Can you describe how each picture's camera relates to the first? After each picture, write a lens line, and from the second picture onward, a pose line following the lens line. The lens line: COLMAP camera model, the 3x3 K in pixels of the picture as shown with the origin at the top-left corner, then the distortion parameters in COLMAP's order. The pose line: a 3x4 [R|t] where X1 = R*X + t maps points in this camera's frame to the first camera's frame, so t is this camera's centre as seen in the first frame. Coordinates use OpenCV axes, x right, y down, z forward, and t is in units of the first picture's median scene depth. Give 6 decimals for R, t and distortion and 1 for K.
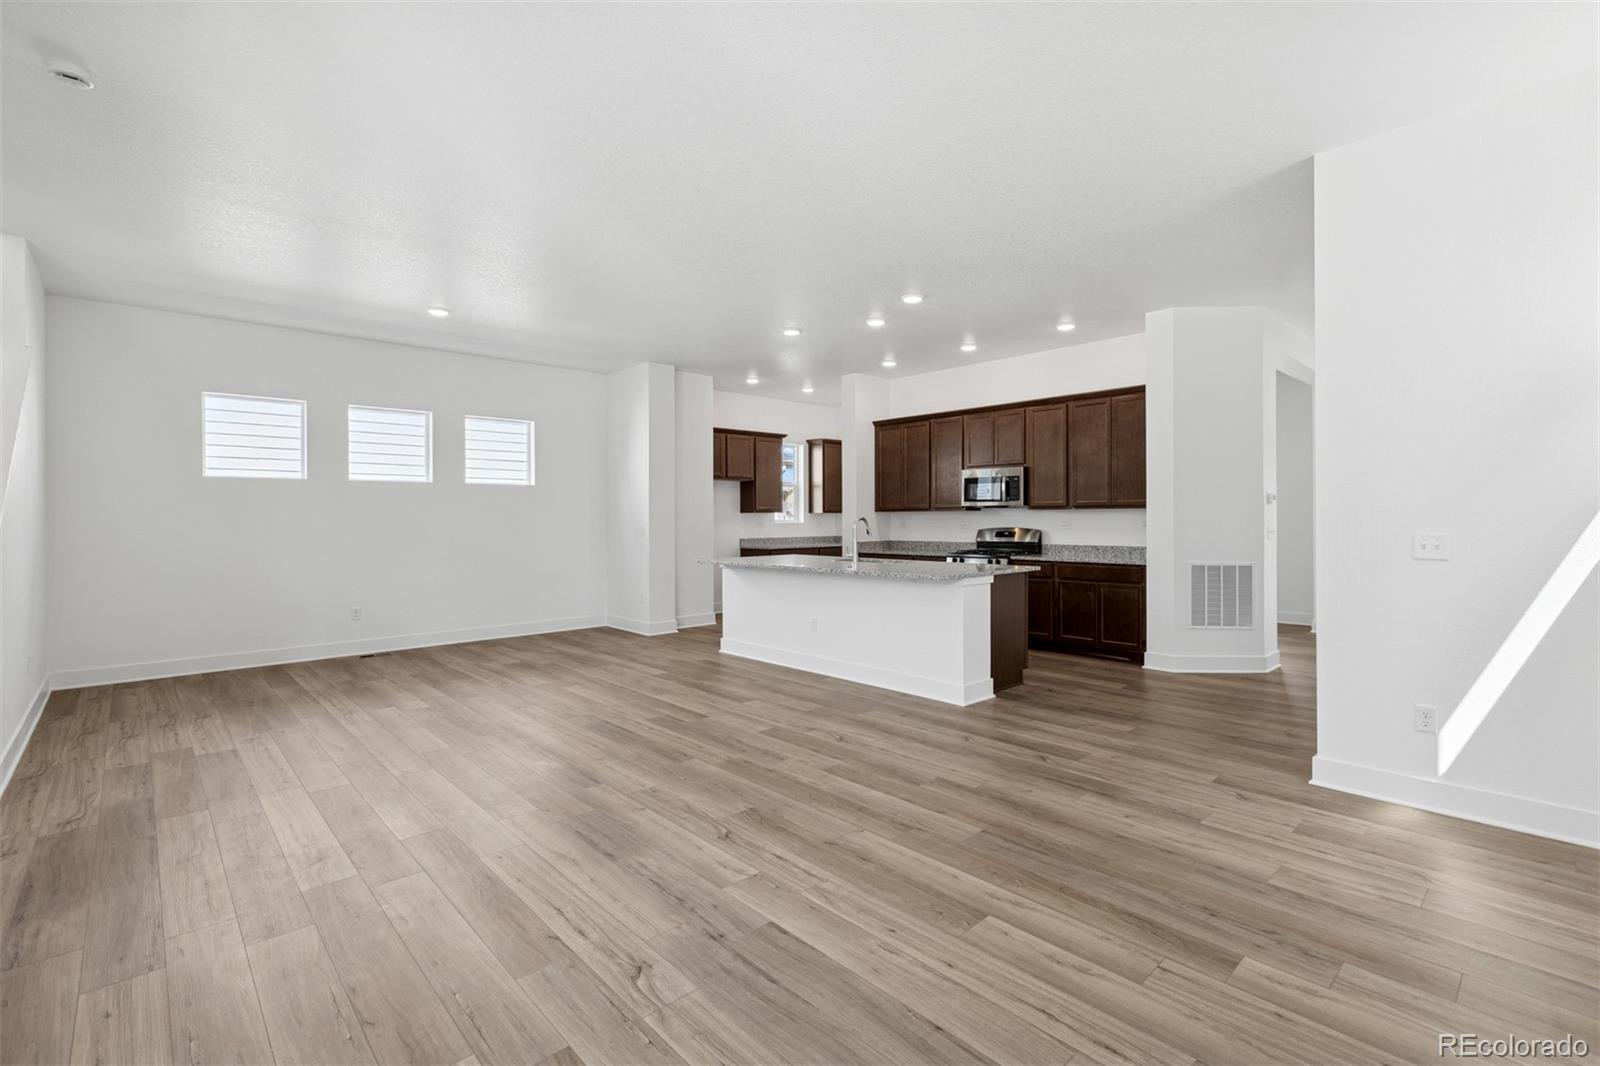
lens RADIAL K [[717.3, 0, 810.3], [0, 717.3, 518.4], [0, 0, 1]] dist [0.003285, -0.001244]
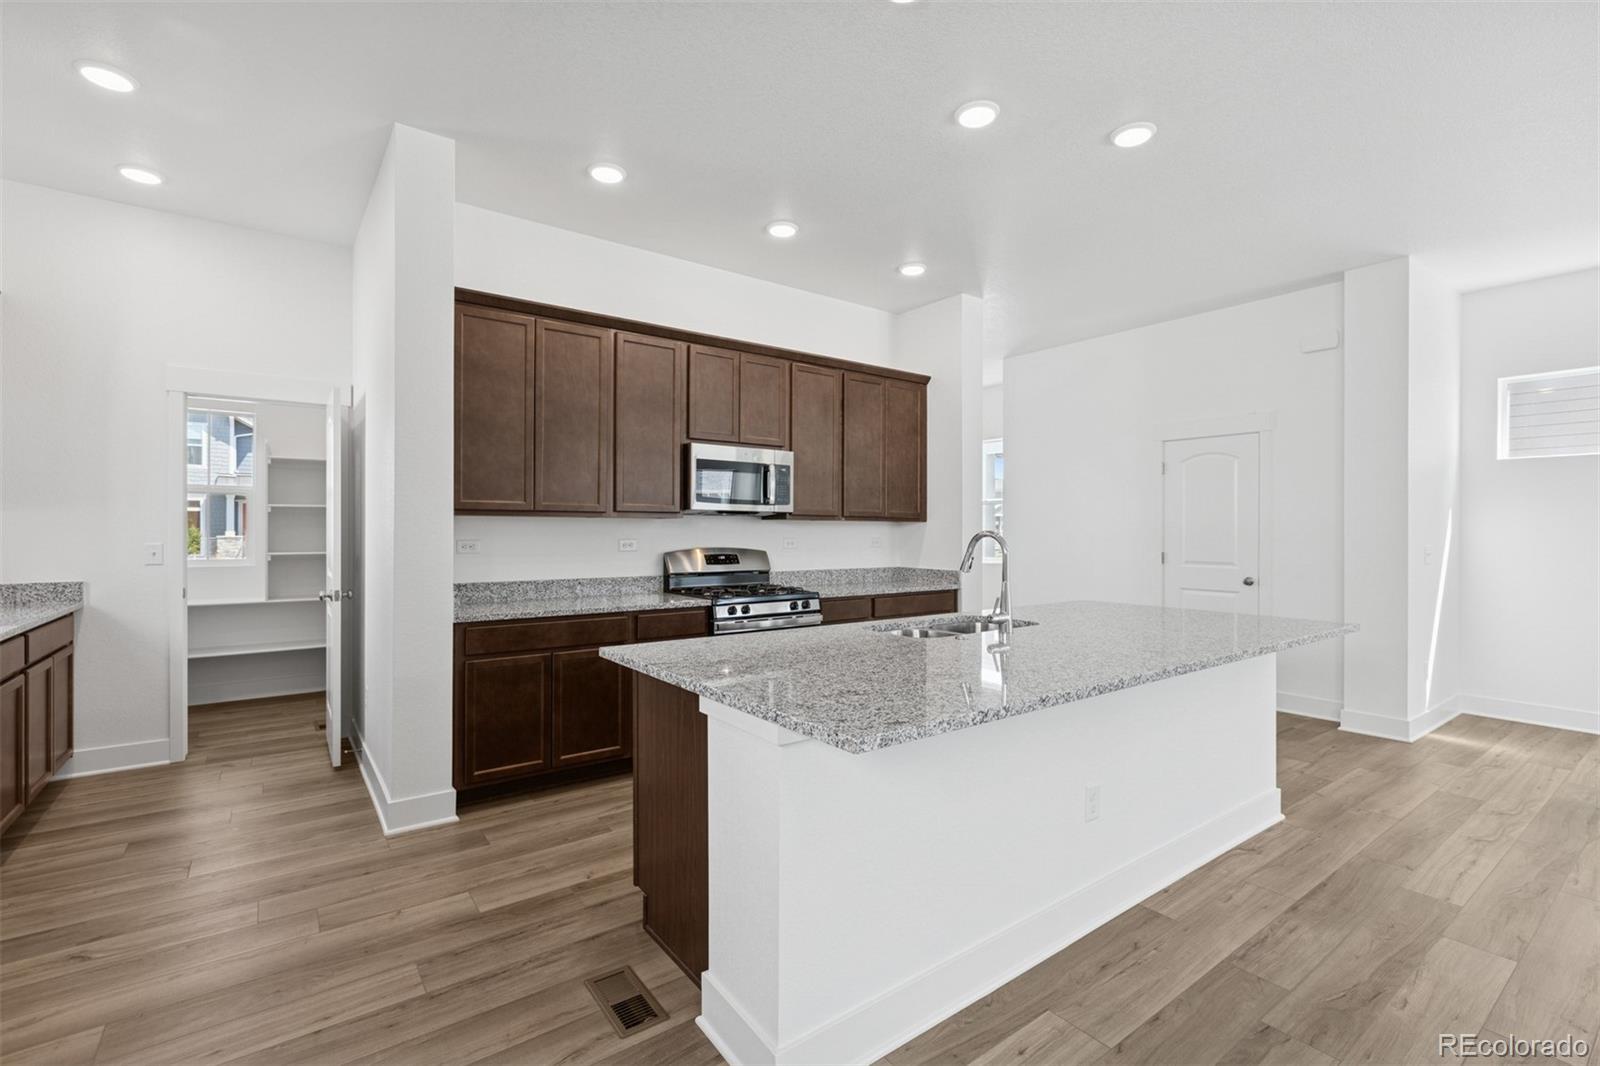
lens RADIAL K [[717.3, 0, 804.8], [0, 717.3, 526.0], [0, 0, 1]] dist [0.003285, -0.001244]
pose [[0.112101, 0.010913, 0.993637, -0.399309], [-0.004408, 0.999935, -0.010485, 0.000571], [-0.993687, -0.003205, 0.112142, 1.096639]]
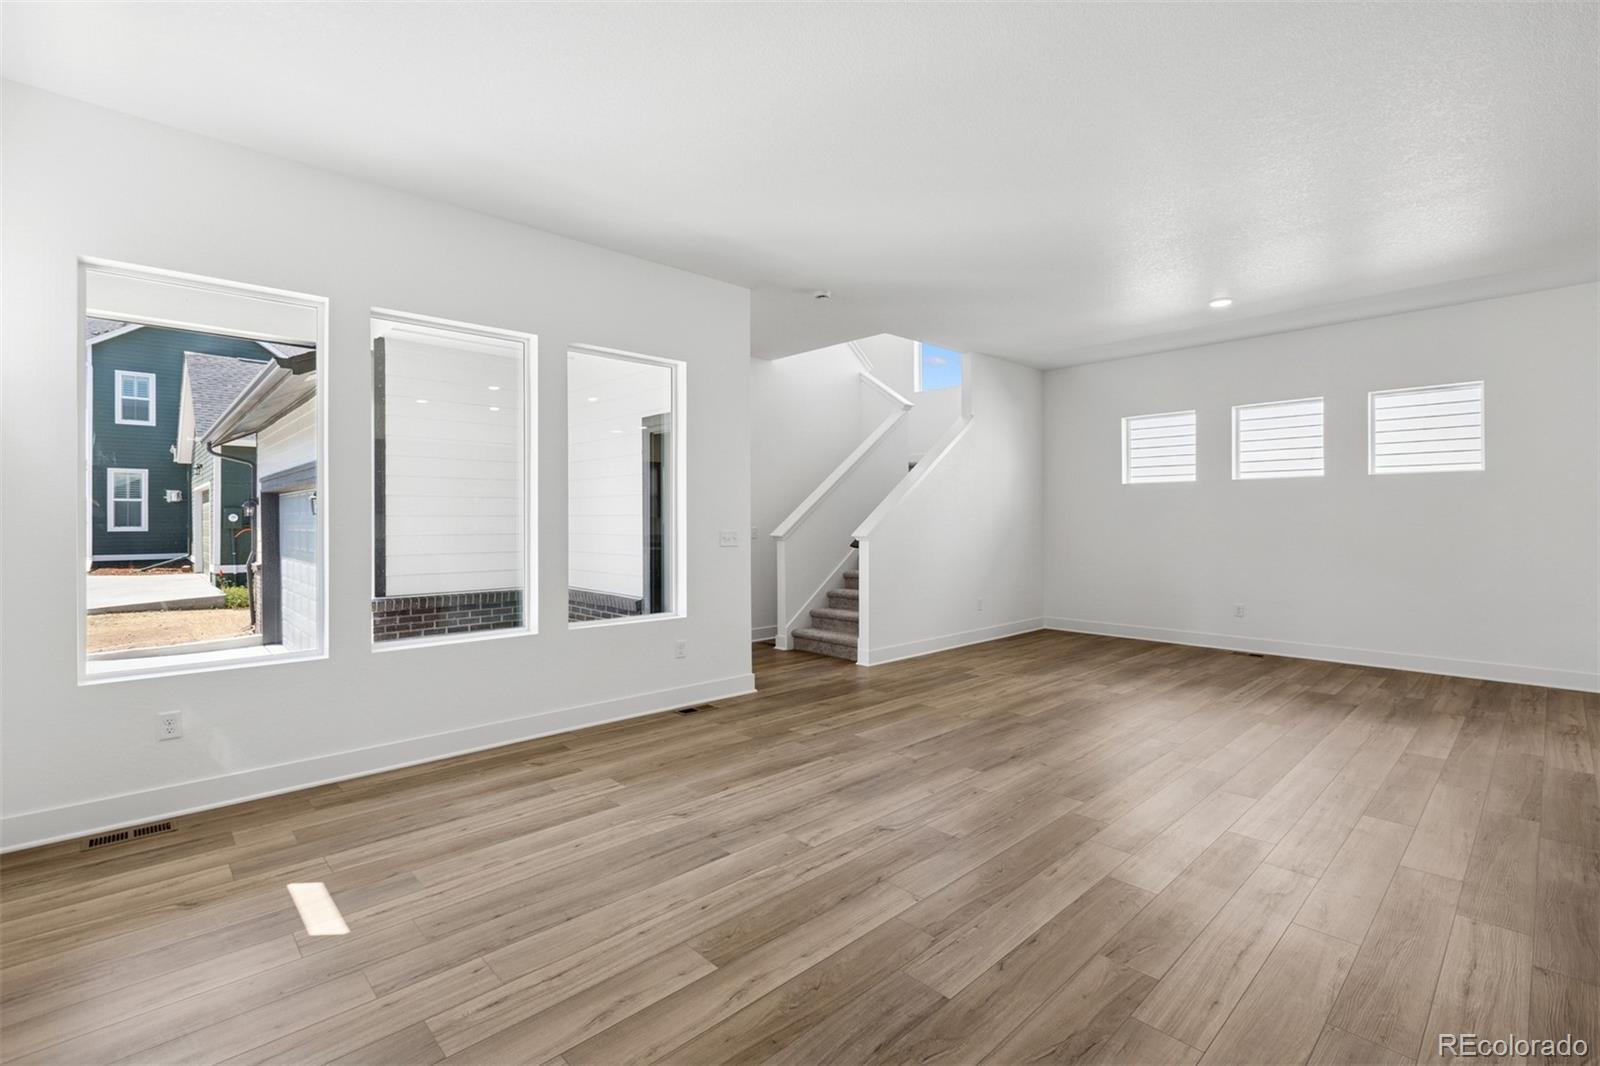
lens RADIAL K [[717.3, 0, 796.6], [0, 717.3, 517.9], [0, 0, 1]] dist [0.003285, -0.001244]
pose [[-0.001654, 0.001570, -0.999997, 0.433605], [0.001482, 0.999998, 0.001567, -0.001939], [0.999998, -0.001480, -0.001656, 0.419485]]
